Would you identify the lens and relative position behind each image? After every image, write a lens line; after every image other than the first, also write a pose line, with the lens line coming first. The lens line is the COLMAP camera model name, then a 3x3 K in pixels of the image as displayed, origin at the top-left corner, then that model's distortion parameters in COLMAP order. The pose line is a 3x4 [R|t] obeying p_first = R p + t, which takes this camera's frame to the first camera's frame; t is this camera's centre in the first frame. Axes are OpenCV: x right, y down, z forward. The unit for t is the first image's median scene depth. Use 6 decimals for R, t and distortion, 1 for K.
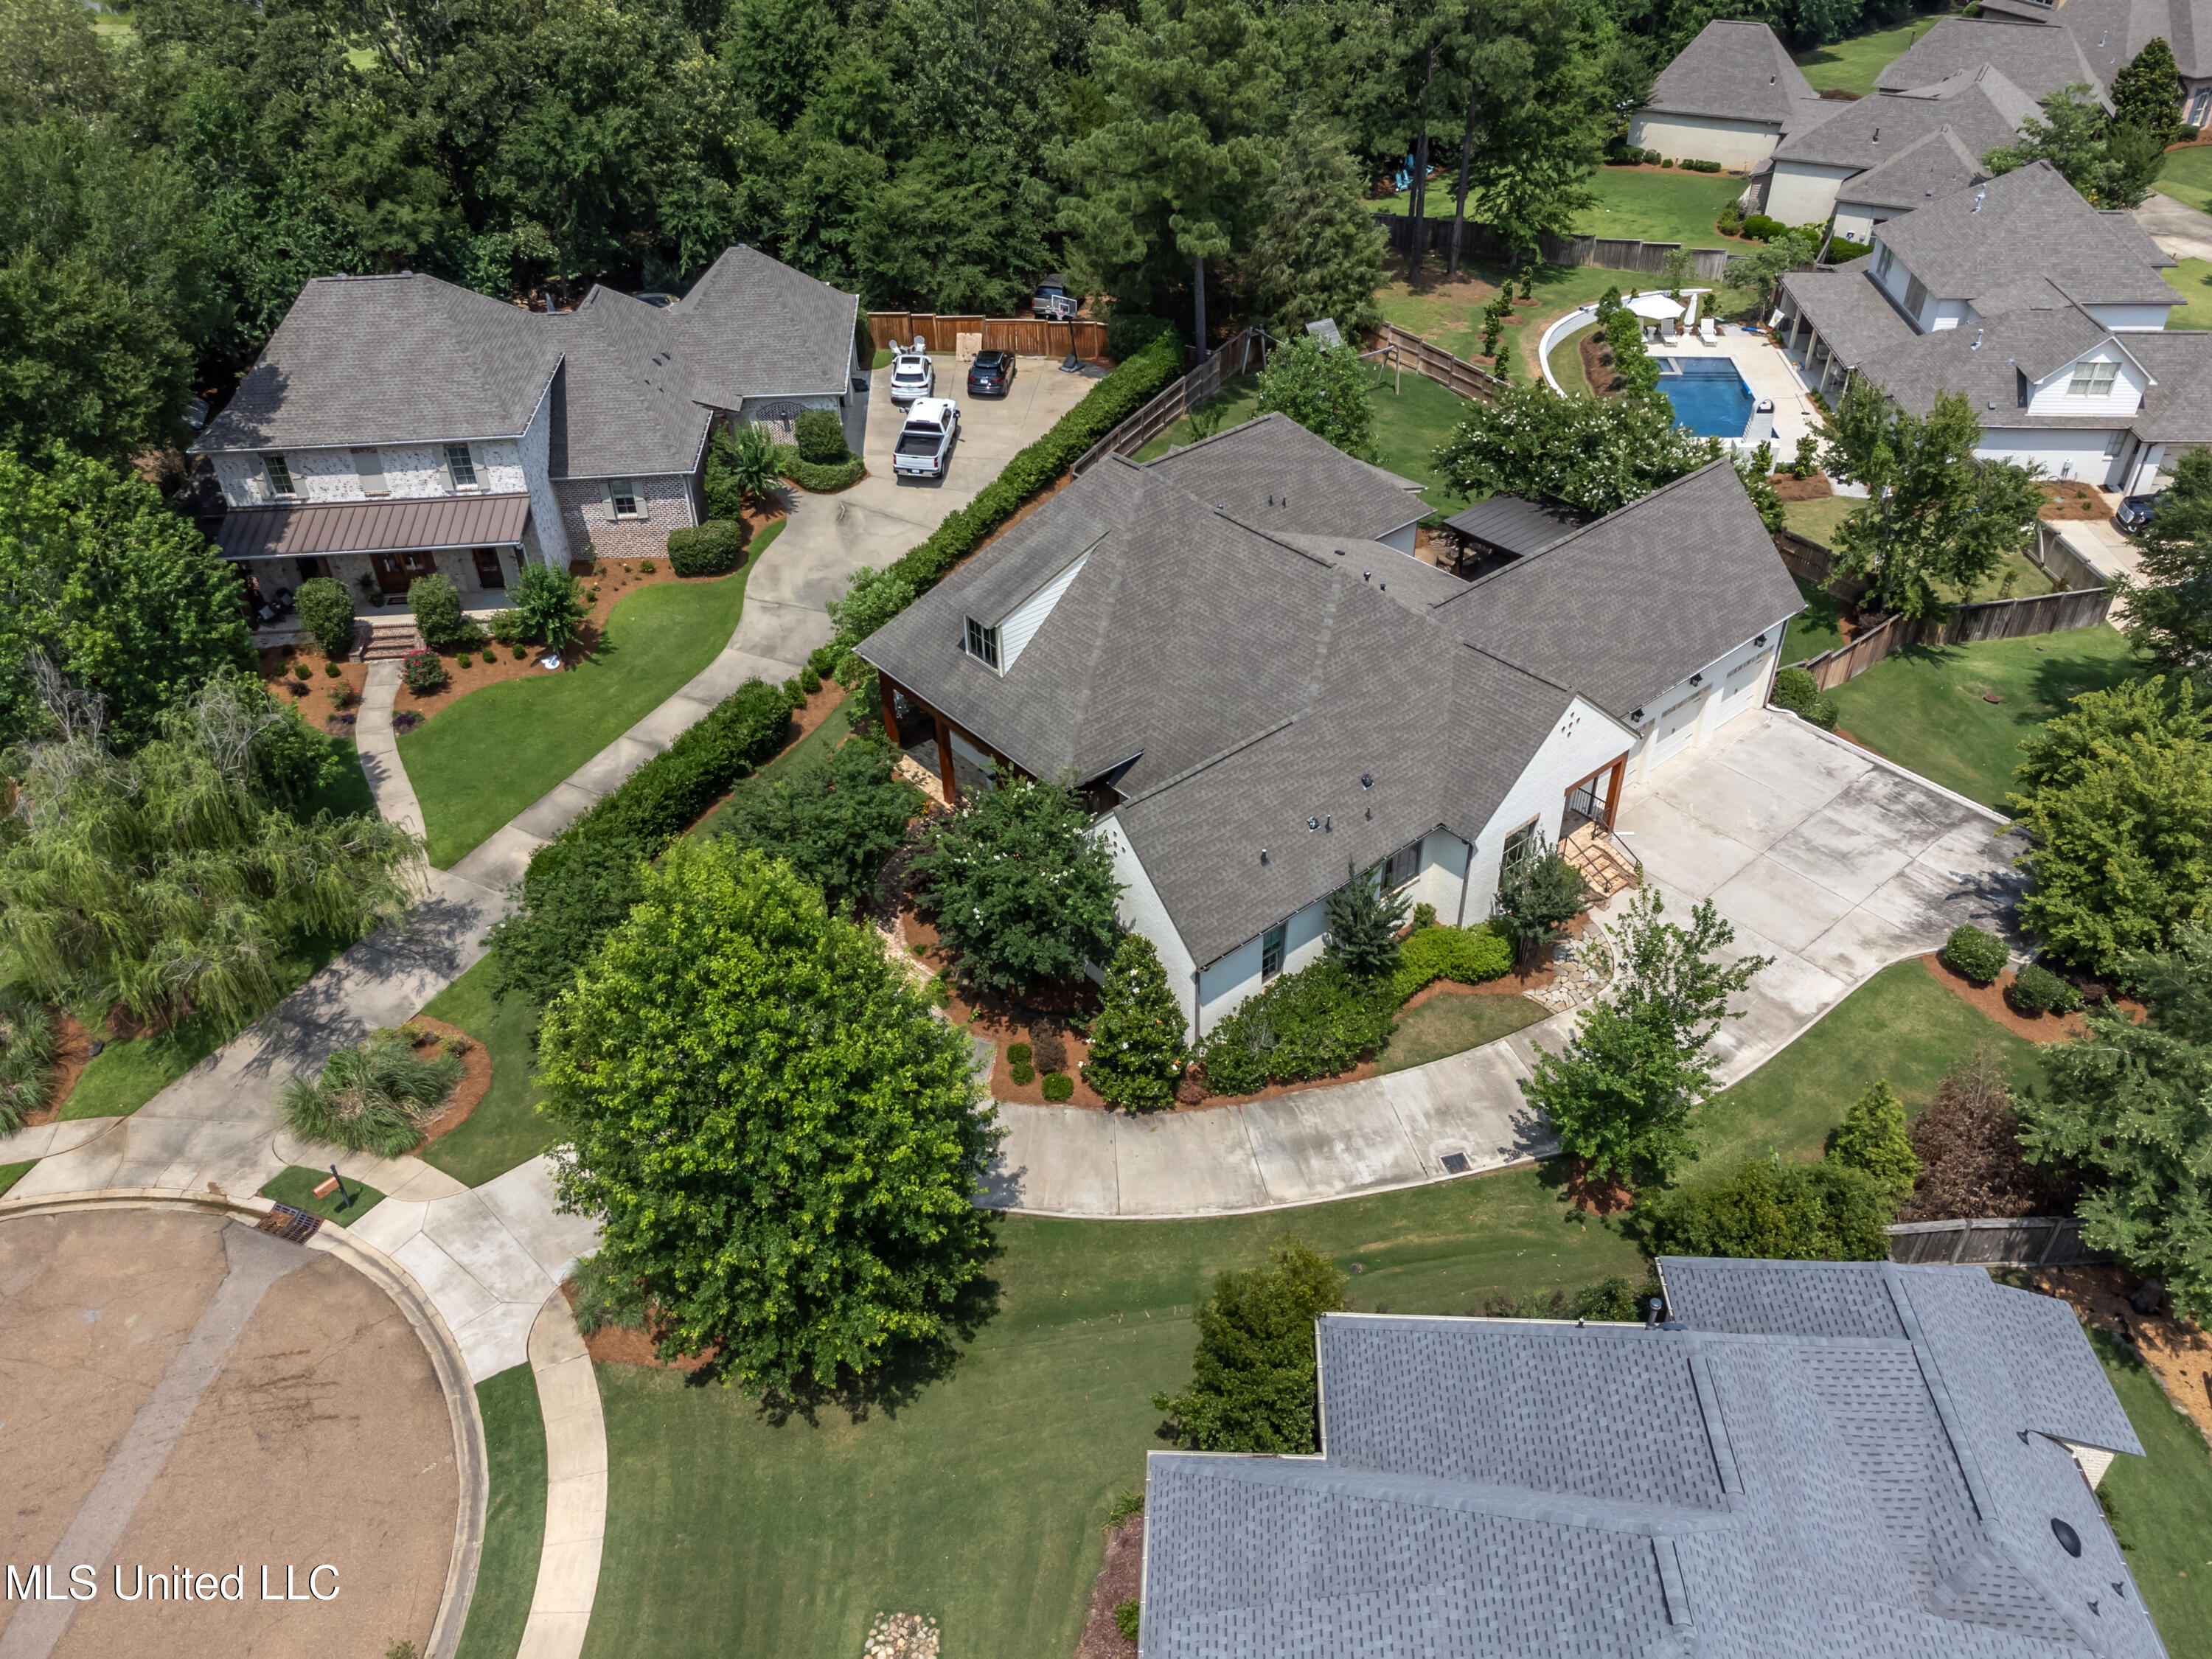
lens RADIAL K [[1663.1, 0, 1108.2], [0, 1663.1, 835.4], [0, 0, 1]] dist [0.001840, 0.026517]
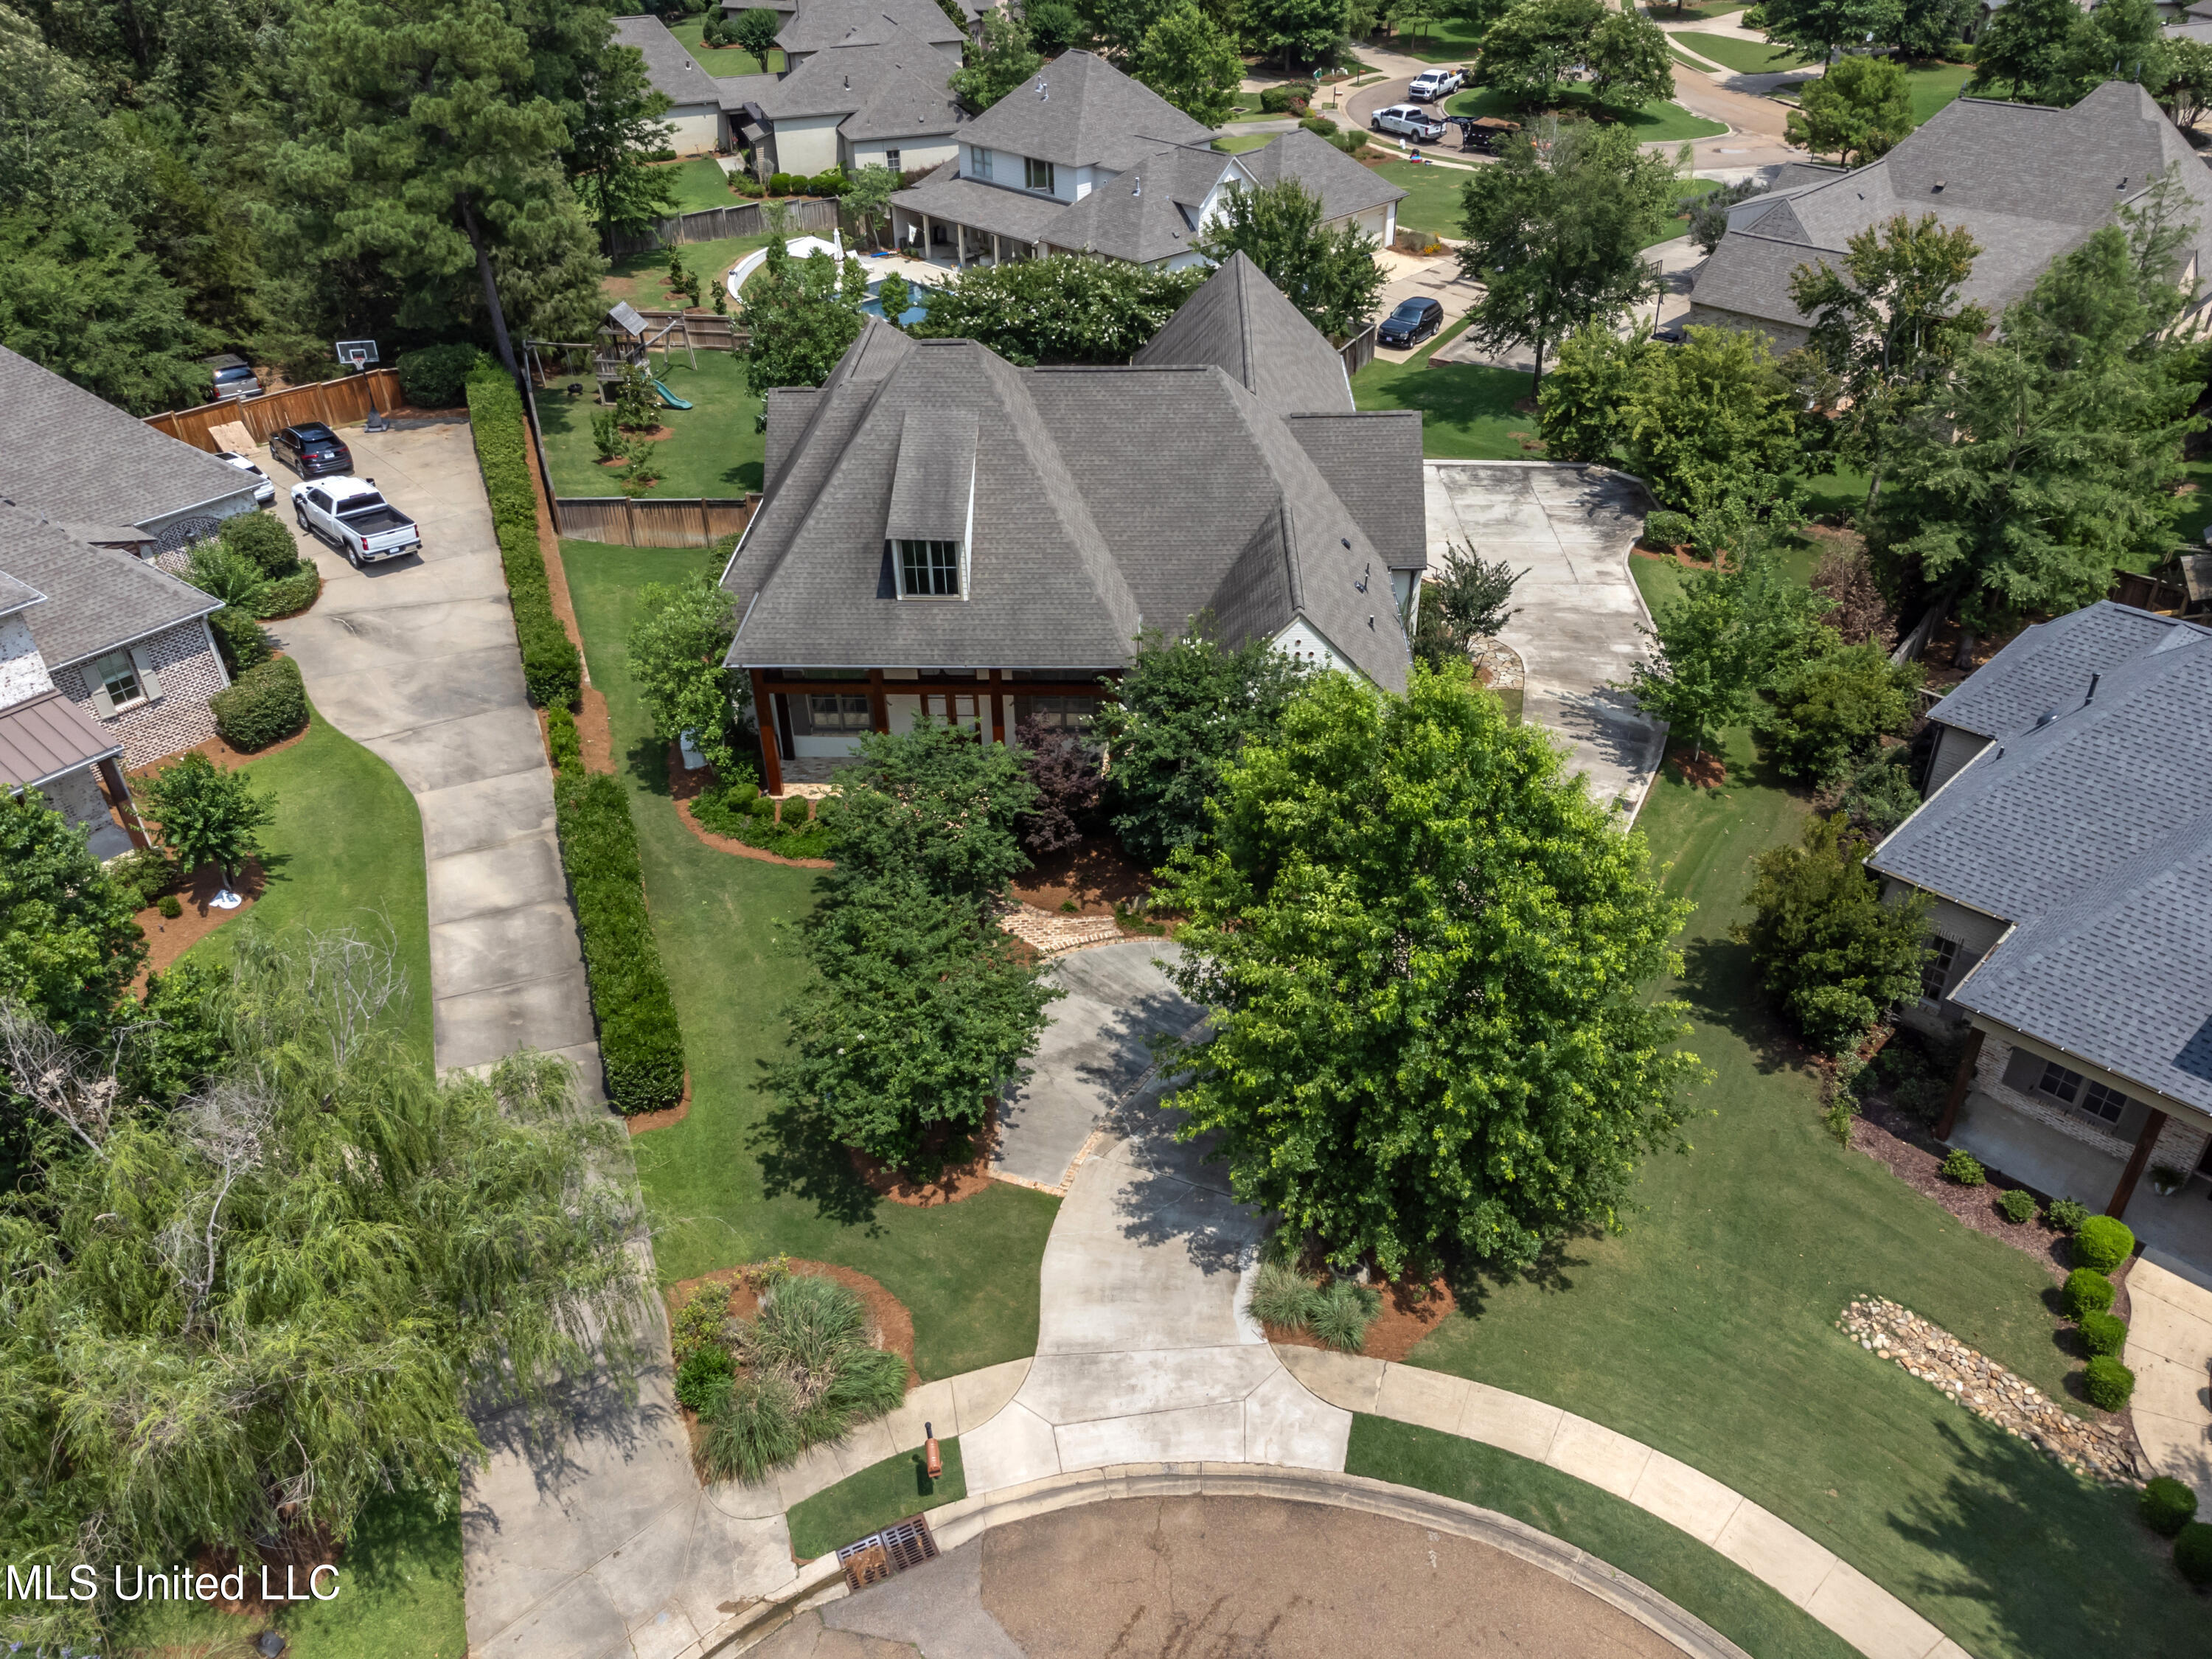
lens RADIAL K [[1663.1, 0, 1113.9], [0, 1663.1, 834.0], [0, 0, 1]] dist [0.001840, 0.026517]
pose [[0.672113, -0.415577, 0.612829, -0.627169], [0.450620, 0.886302, 0.106815, -0.047544], [-0.587542, 0.204361, 0.782963, 0.315204]]
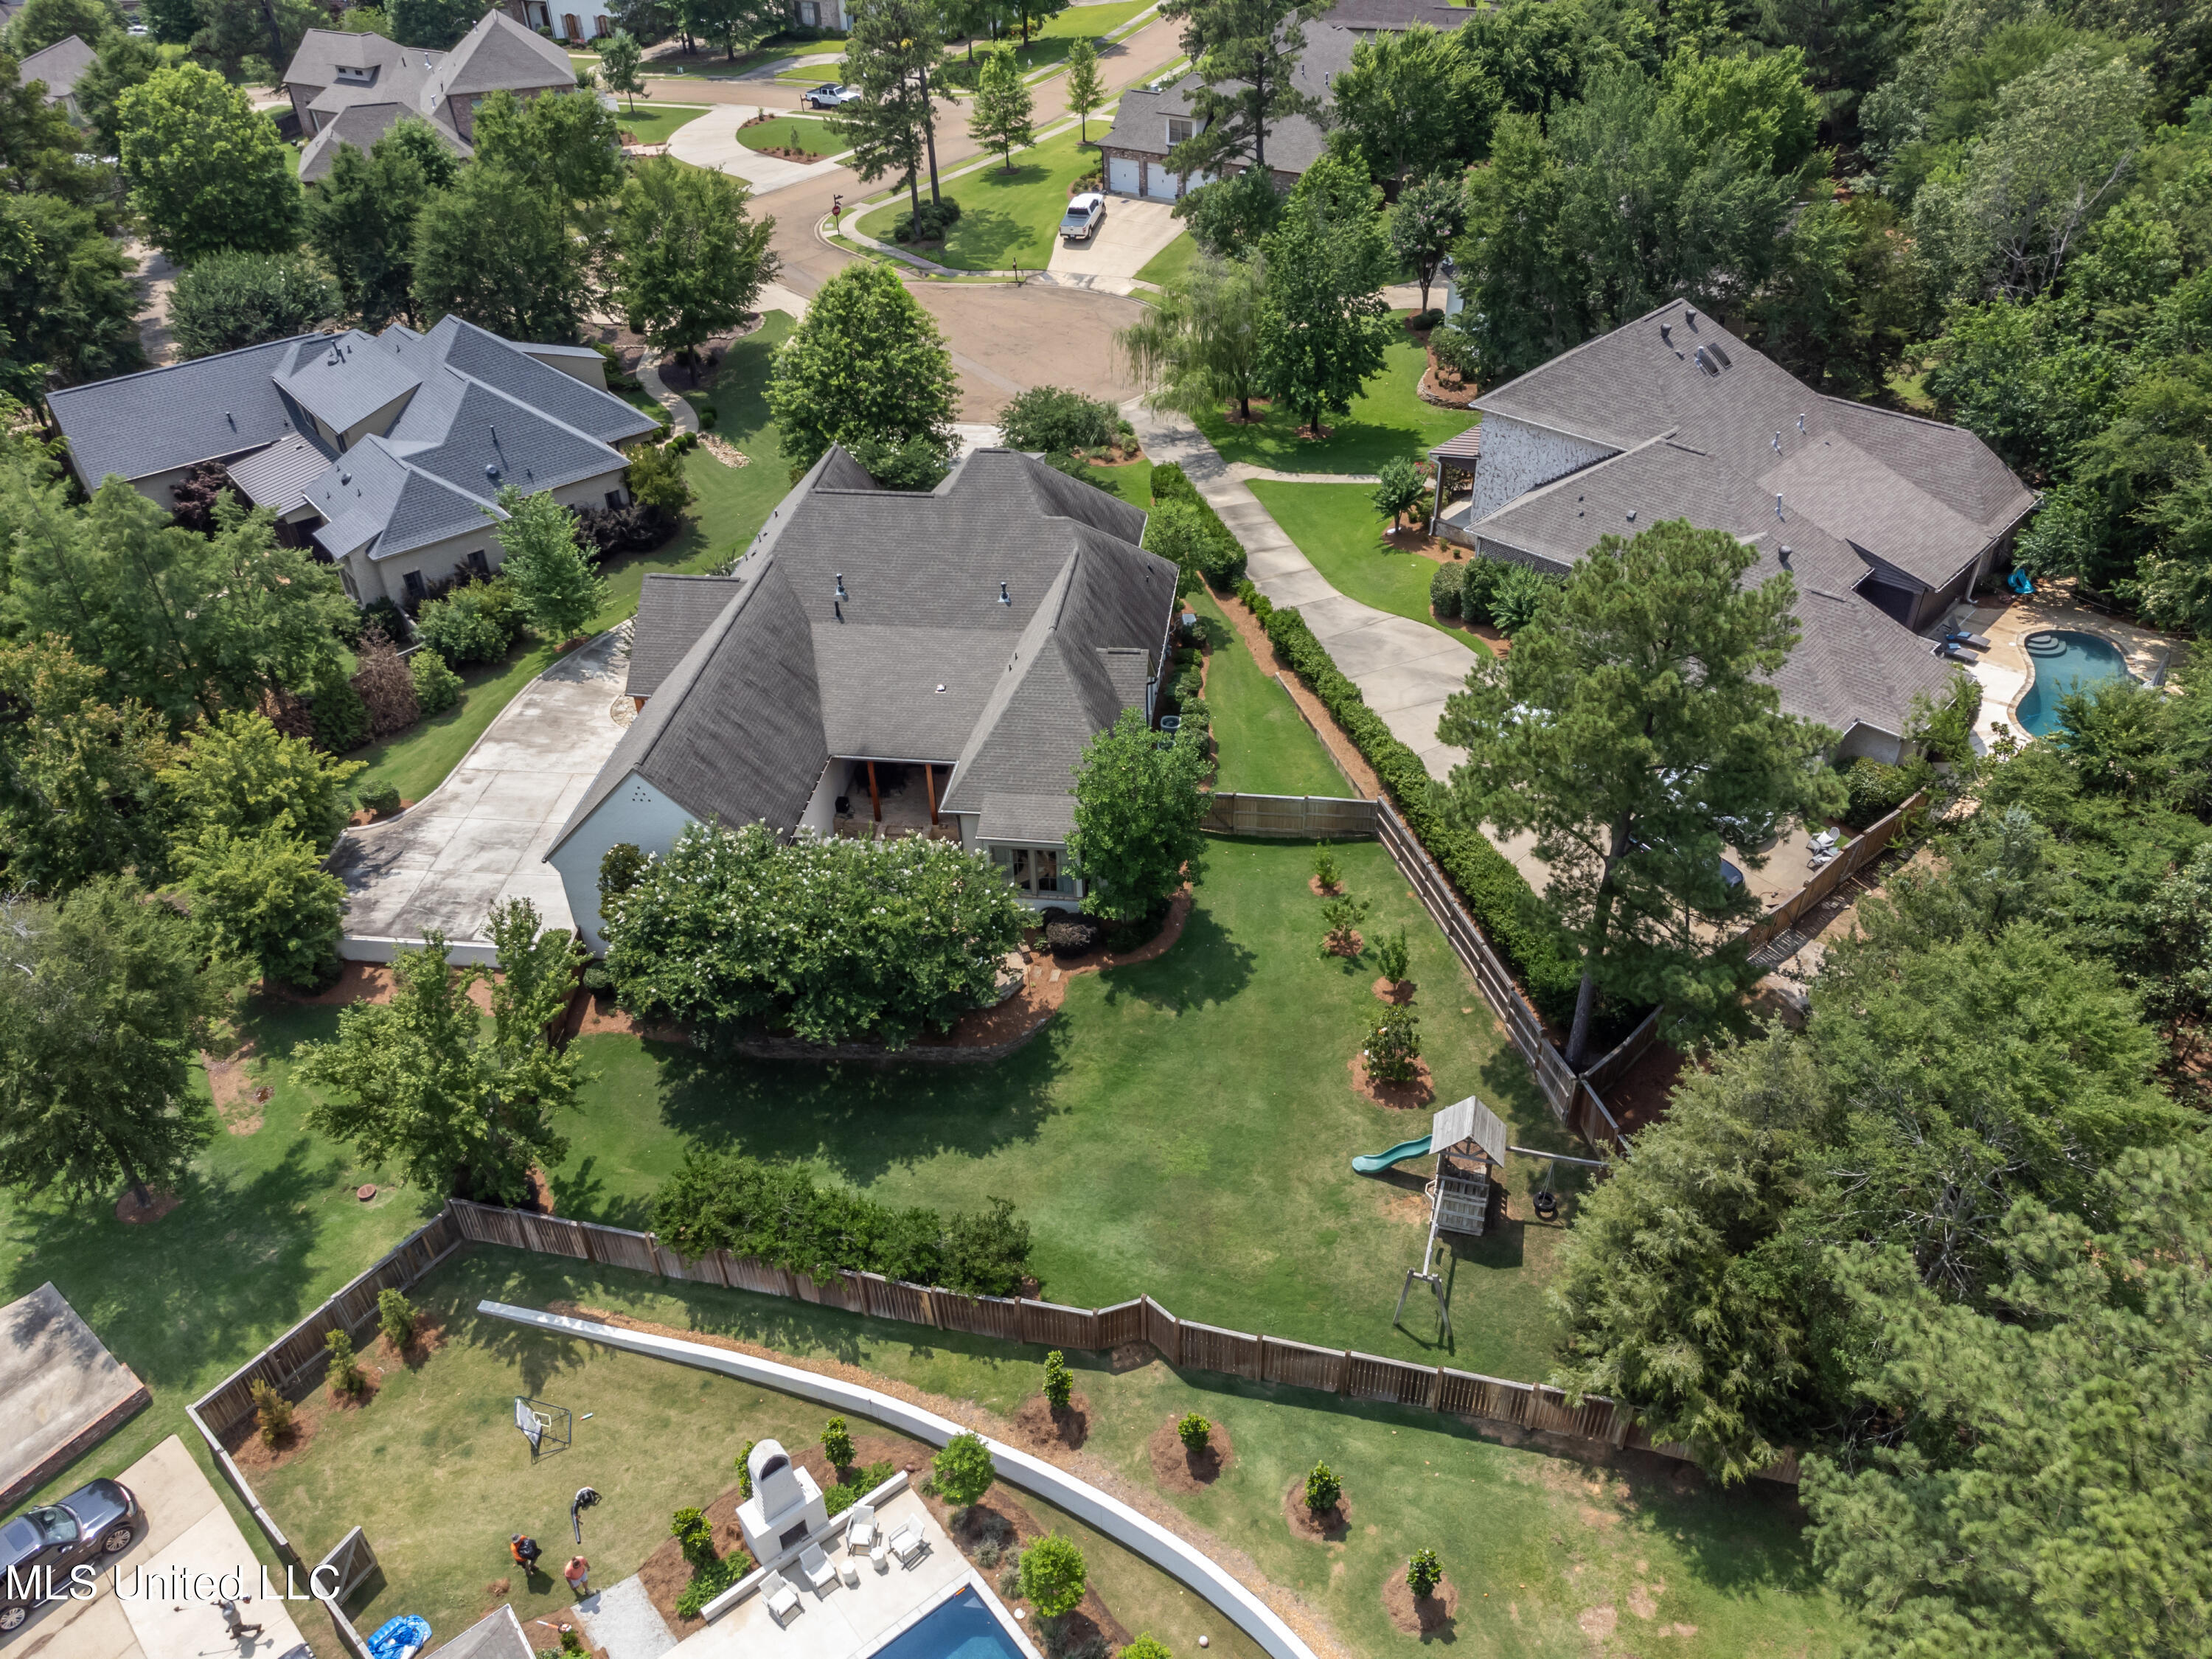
lens RADIAL K [[1663.1, 0, 1100.5], [0, 1663.1, 829.7], [0, 0, 1]] dist [0.001840, 0.026517]
pose [[-0.739267, 0.429553, -0.518621, 0.821189], [-0.375171, 0.376833, 0.846902, -1.353469], [0.559223, 0.820659, -0.117425, 1.547605]]
